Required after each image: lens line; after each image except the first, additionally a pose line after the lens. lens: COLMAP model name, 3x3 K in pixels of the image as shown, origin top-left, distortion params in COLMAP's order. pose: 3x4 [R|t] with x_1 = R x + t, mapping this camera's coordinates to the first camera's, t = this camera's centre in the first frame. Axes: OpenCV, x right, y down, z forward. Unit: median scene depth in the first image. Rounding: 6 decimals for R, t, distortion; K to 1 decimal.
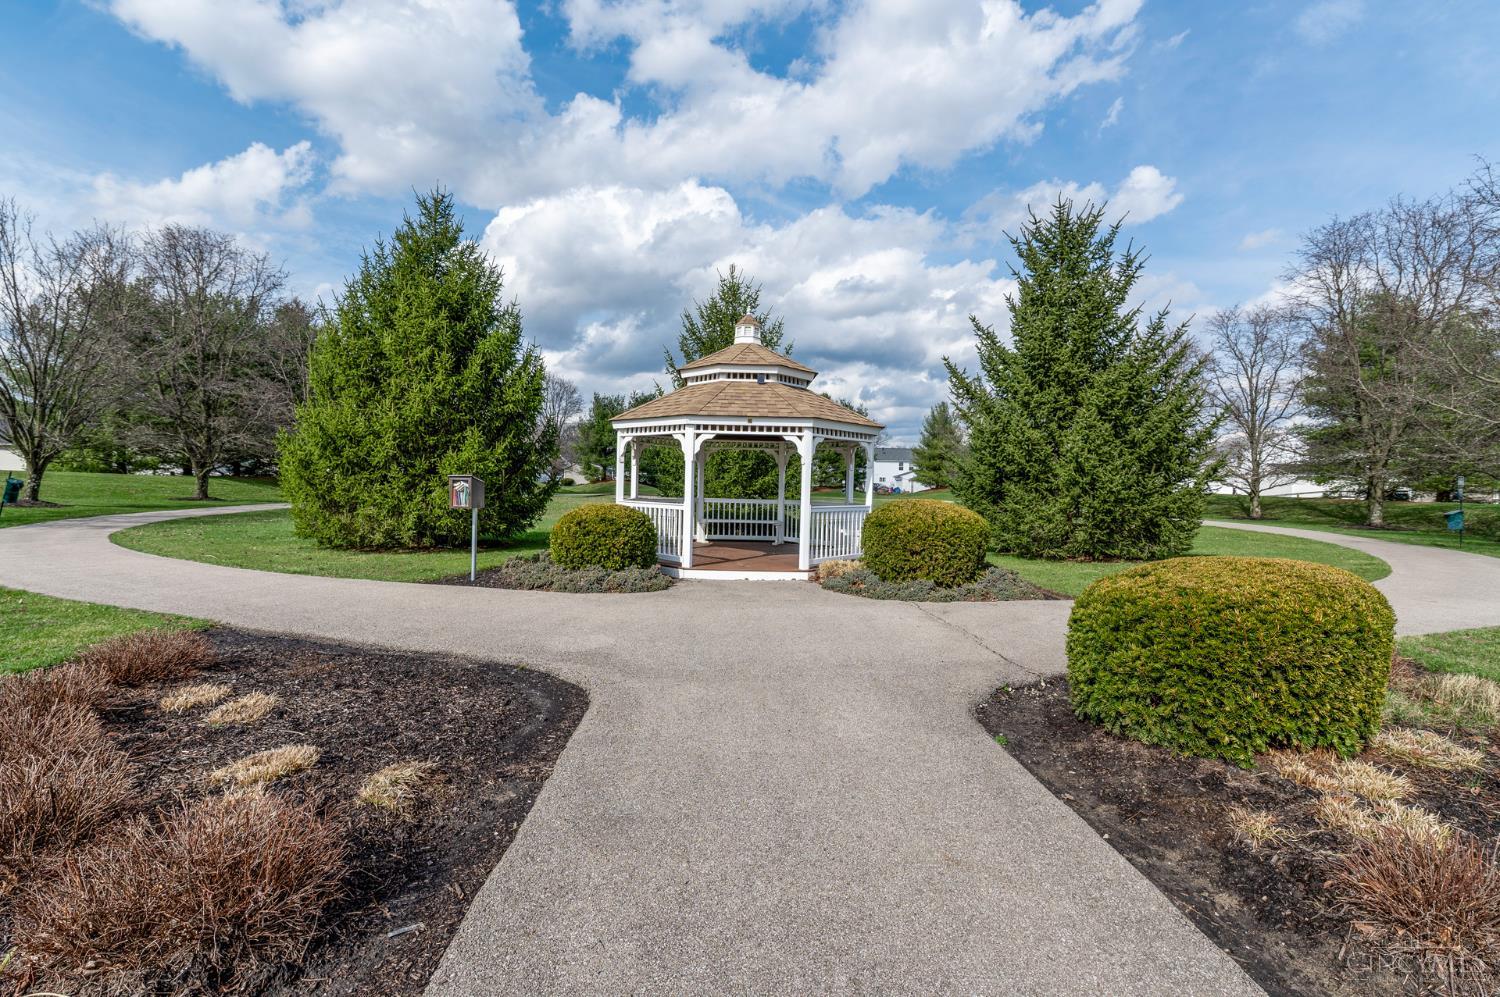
lens RADIAL K [[672.9, 0, 717.0], [0, 672.9, 436.7], [0, 0, 1]] dist [-0.002792, -0.010702]
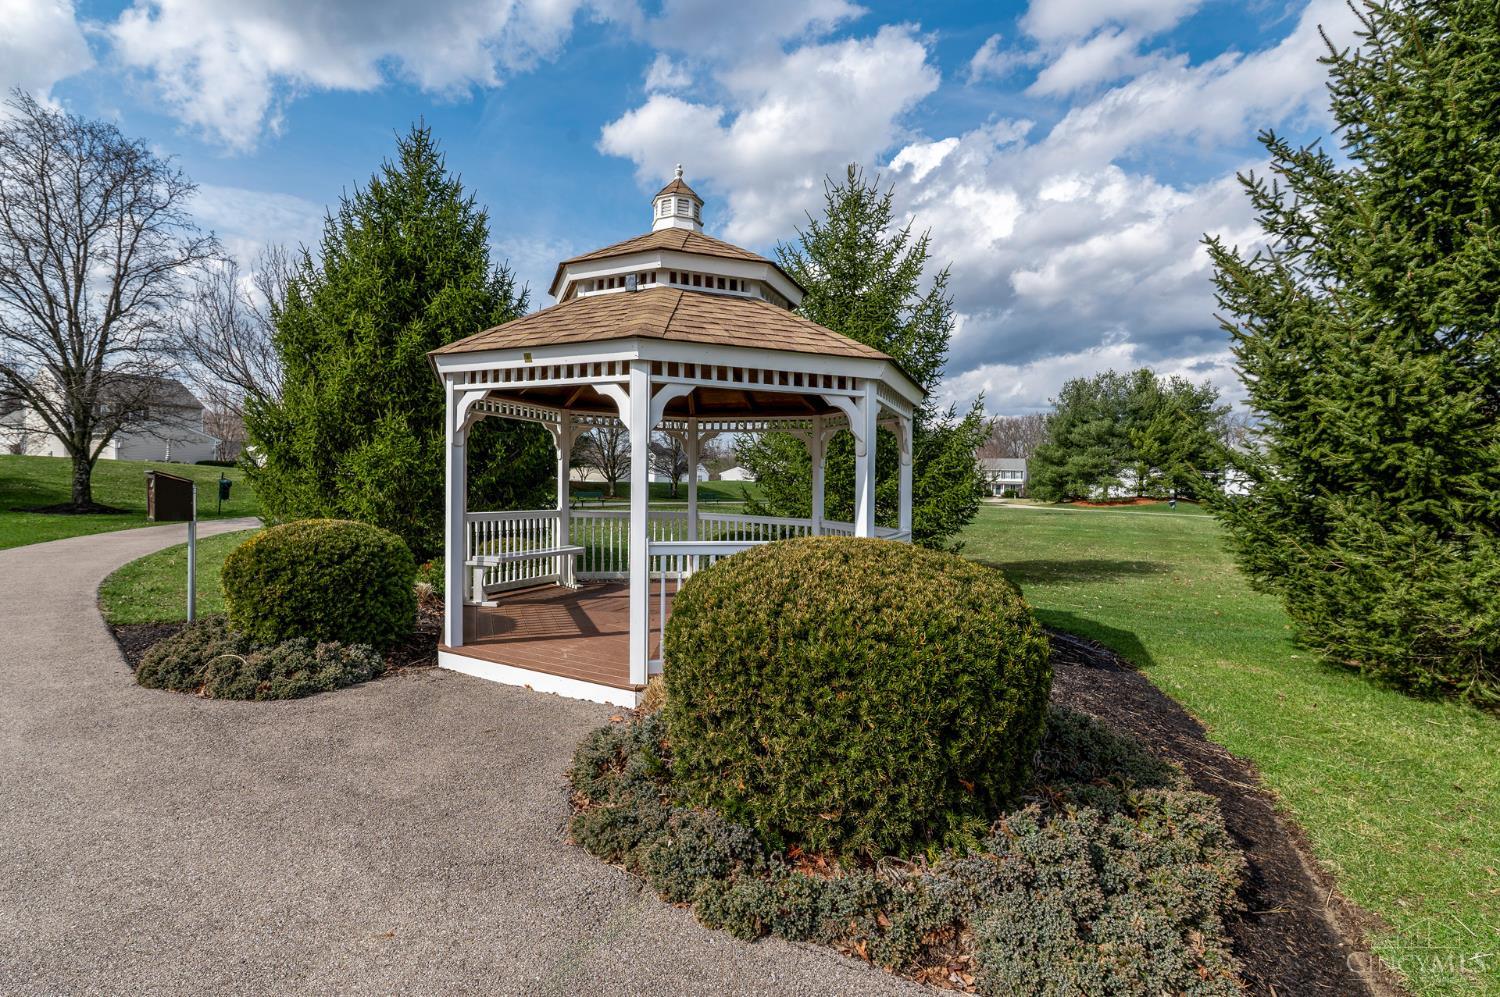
lens RADIAL K [[672.9, 0, 717.0], [0, 672.9, 436.7], [0, 0, 1]] dist [-0.002792, -0.010702]
pose [[0.884061, -0.025659, -0.466667, 0.384247], [0.018752, 0.999635, -0.019439, 0.044436], [0.466995, 0.008435, 0.884220, 0.633454]]
